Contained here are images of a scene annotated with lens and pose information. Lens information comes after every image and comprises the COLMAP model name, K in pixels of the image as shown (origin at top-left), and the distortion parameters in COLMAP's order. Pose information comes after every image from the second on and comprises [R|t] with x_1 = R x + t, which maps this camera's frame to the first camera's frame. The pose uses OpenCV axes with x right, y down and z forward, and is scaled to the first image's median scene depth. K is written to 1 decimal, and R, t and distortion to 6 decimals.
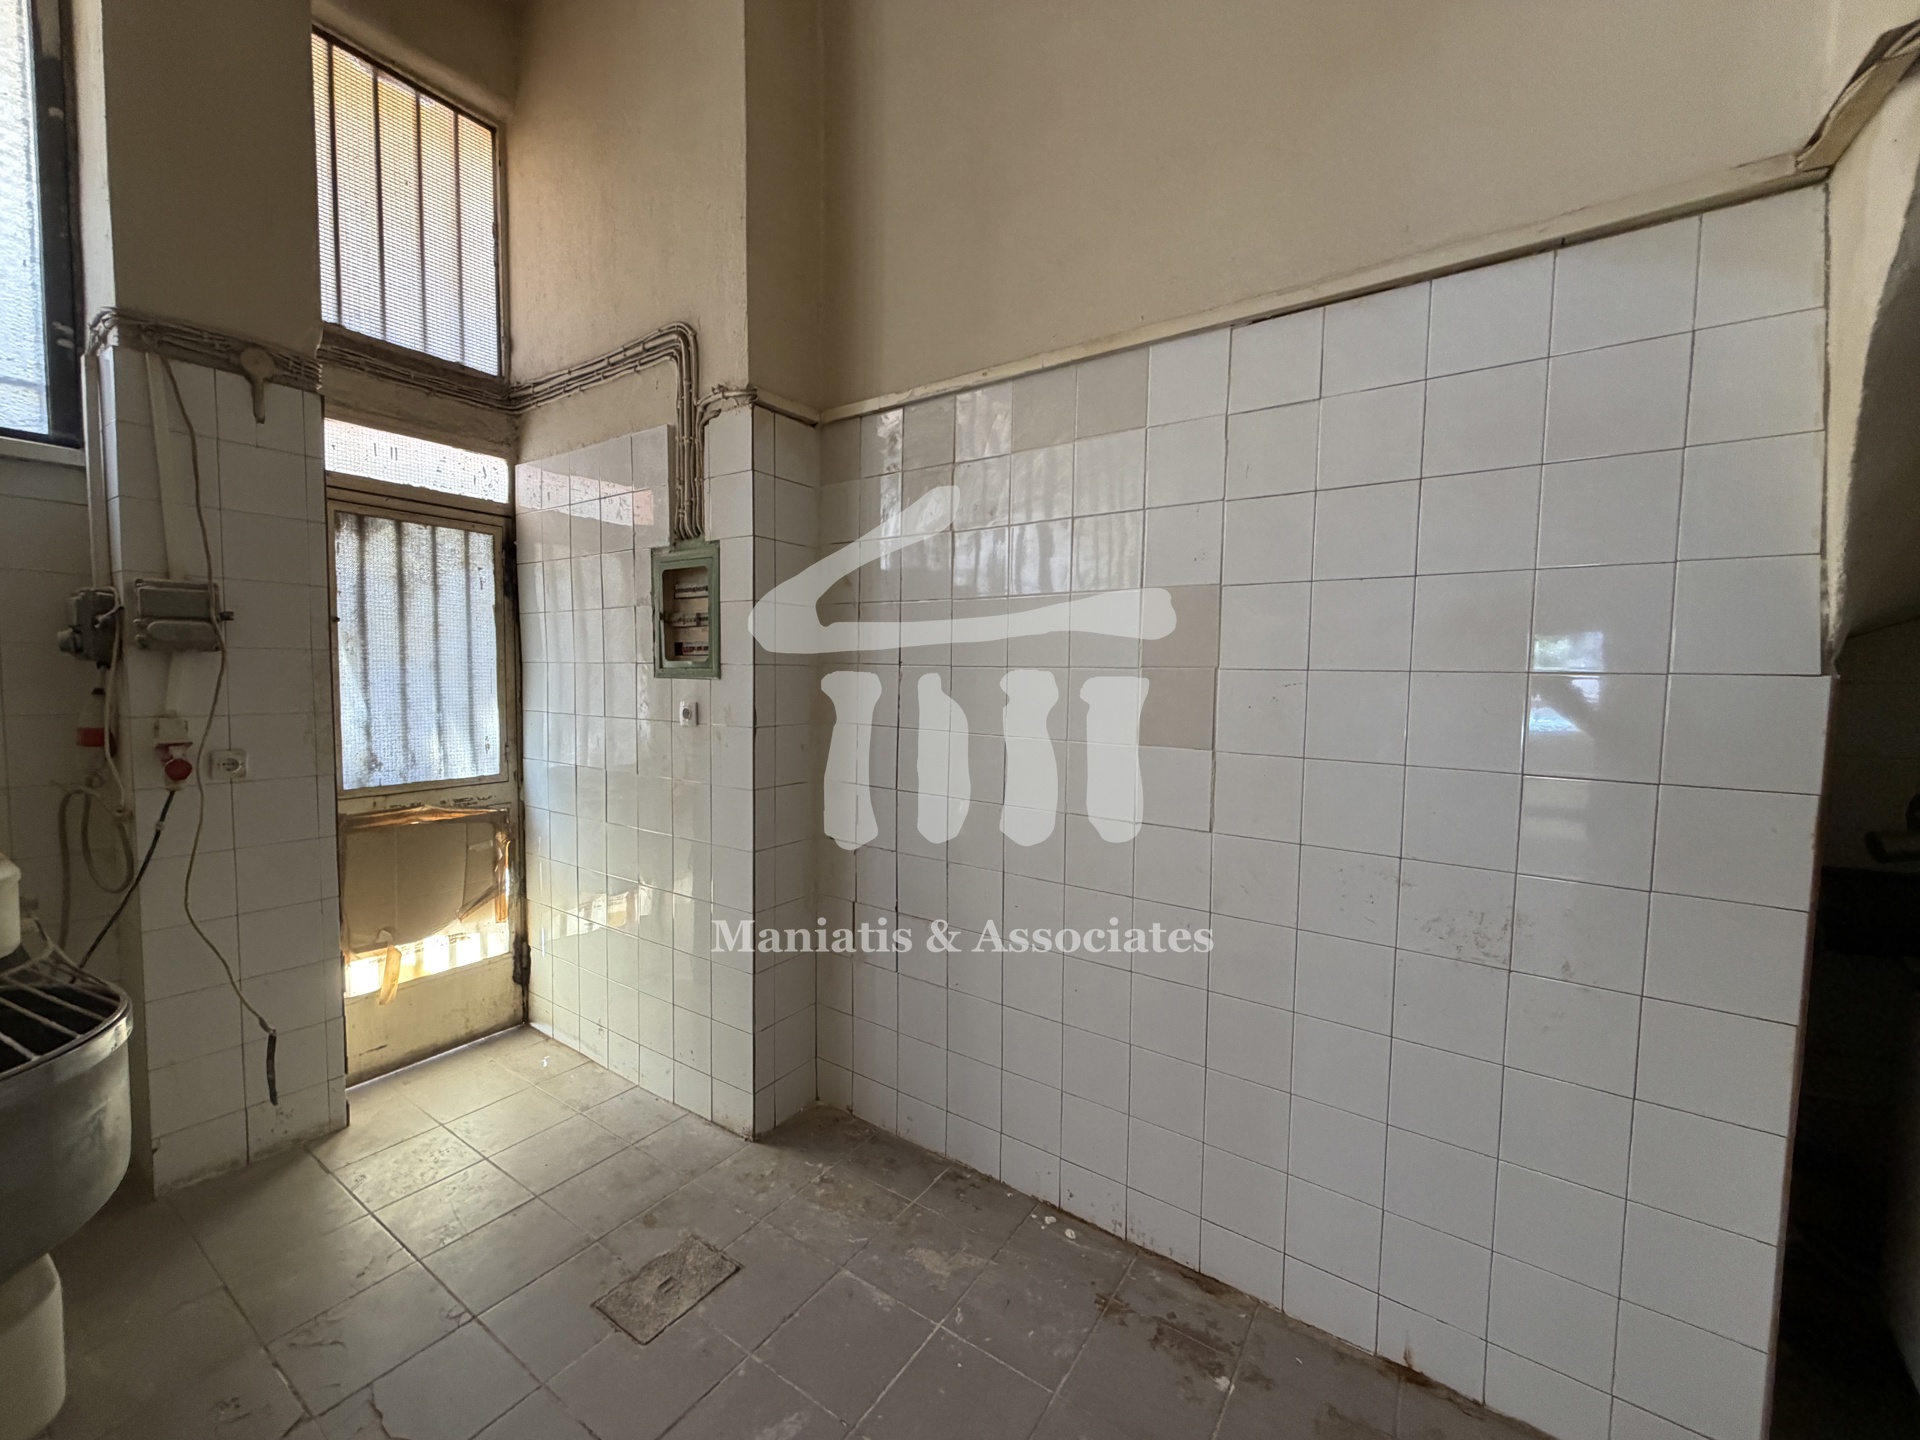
lens RADIAL K [[767.4, 0, 966.1], [0, 767.4, 717.7], [0, 0, 1]] dist [0.001244, 0.000126]
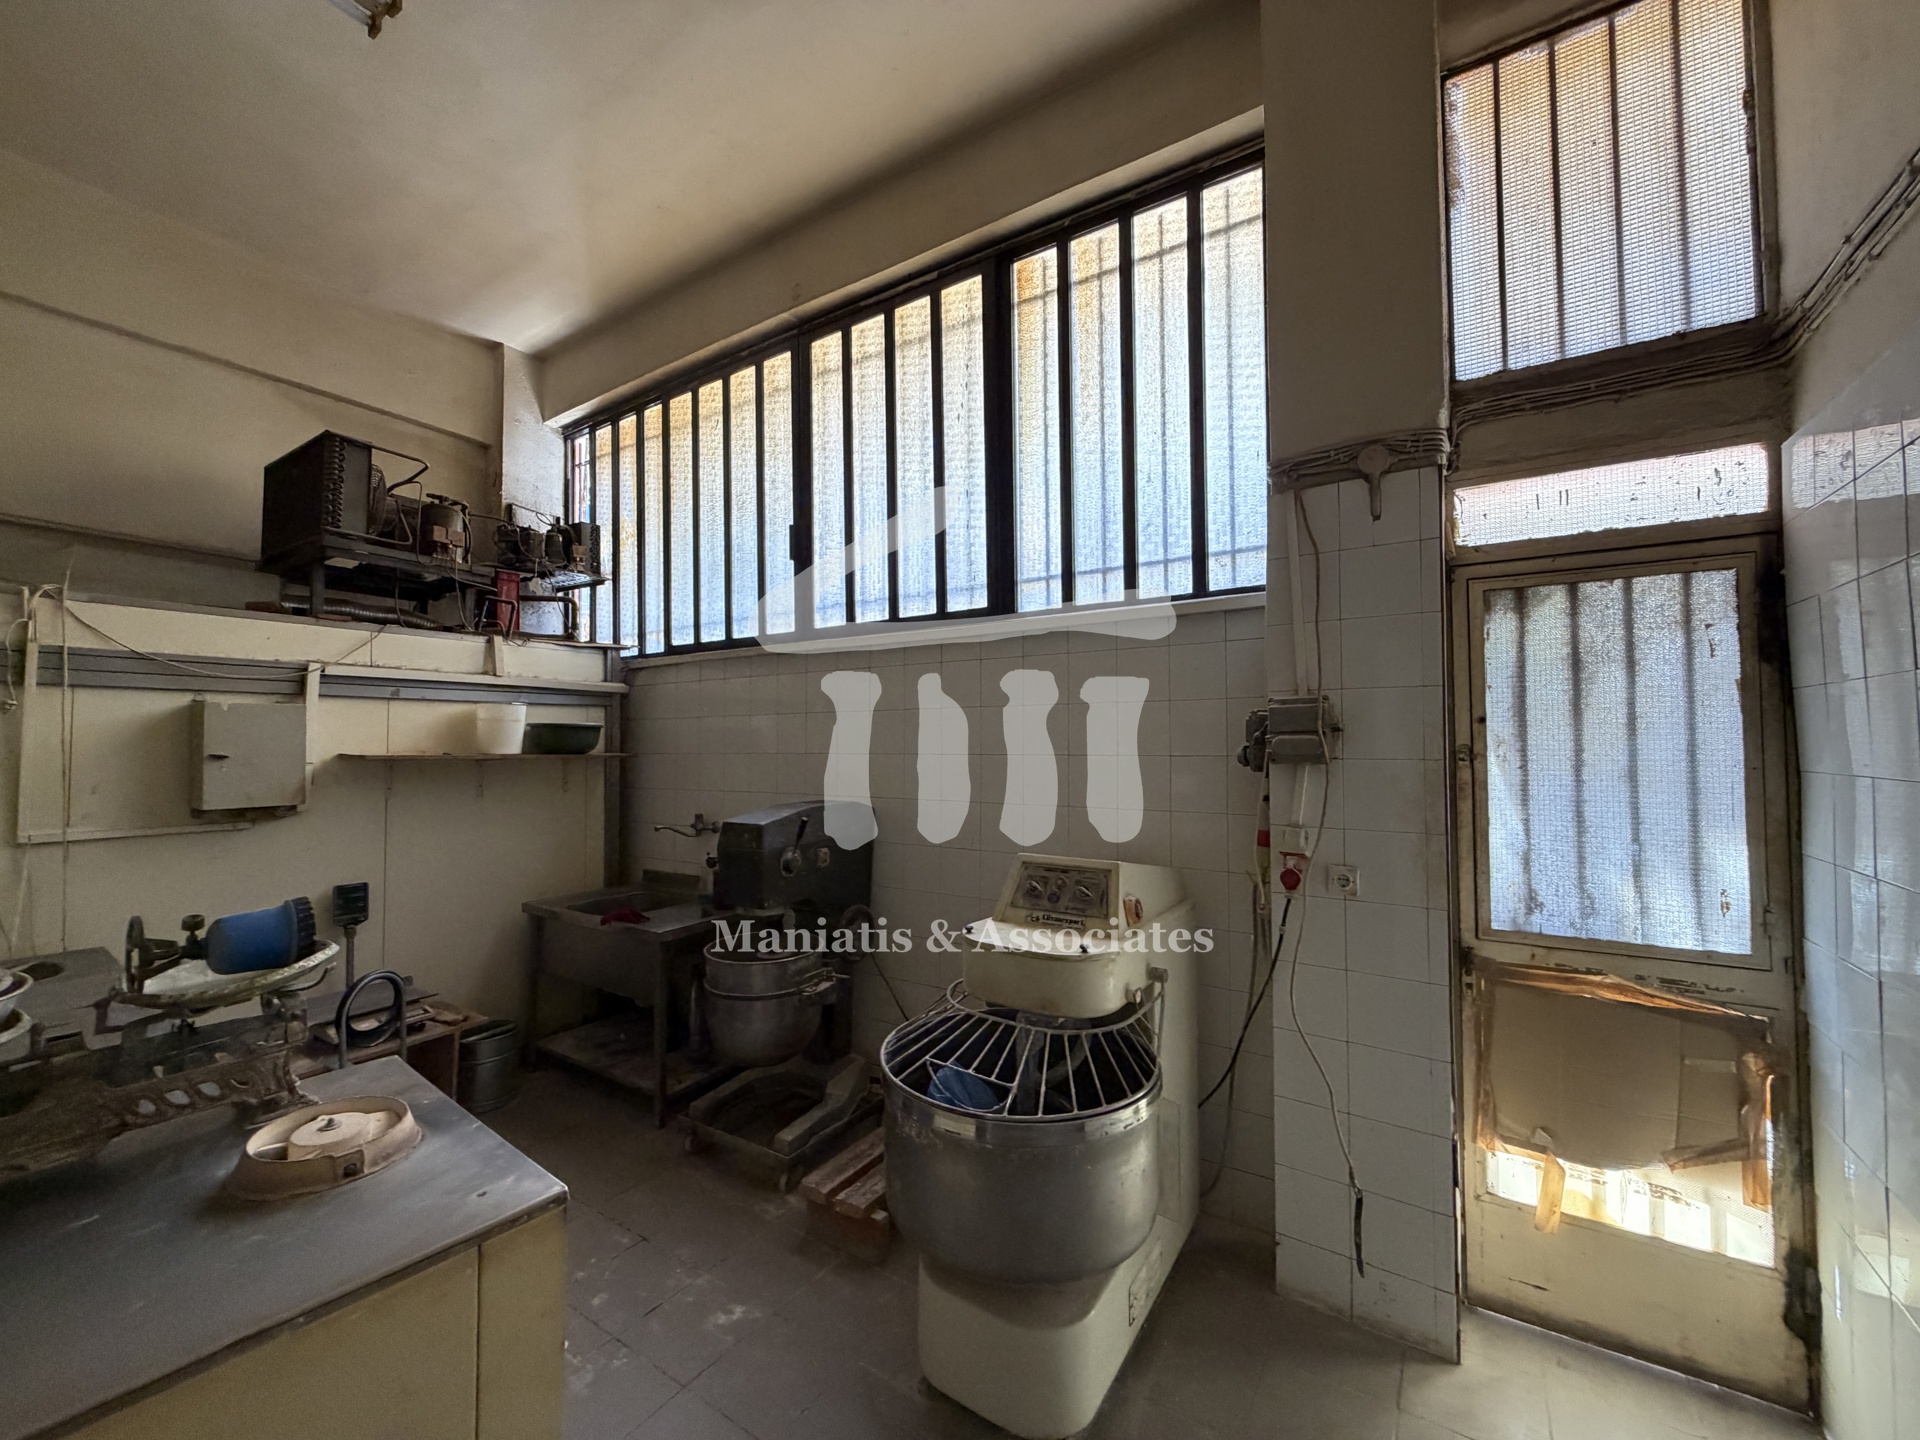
lens RADIAL K [[773.4, 0, 941.9], [0, 773.4, 719.7], [0, 0, 1]] dist [0.003336, 0.000135]
pose [[-0.006035, -0.041075, -0.999138, 0.017941], [-0.054556, 0.997681, -0.040686, -0.057090], [0.998492, 0.054263, -0.008262, 0.386169]]
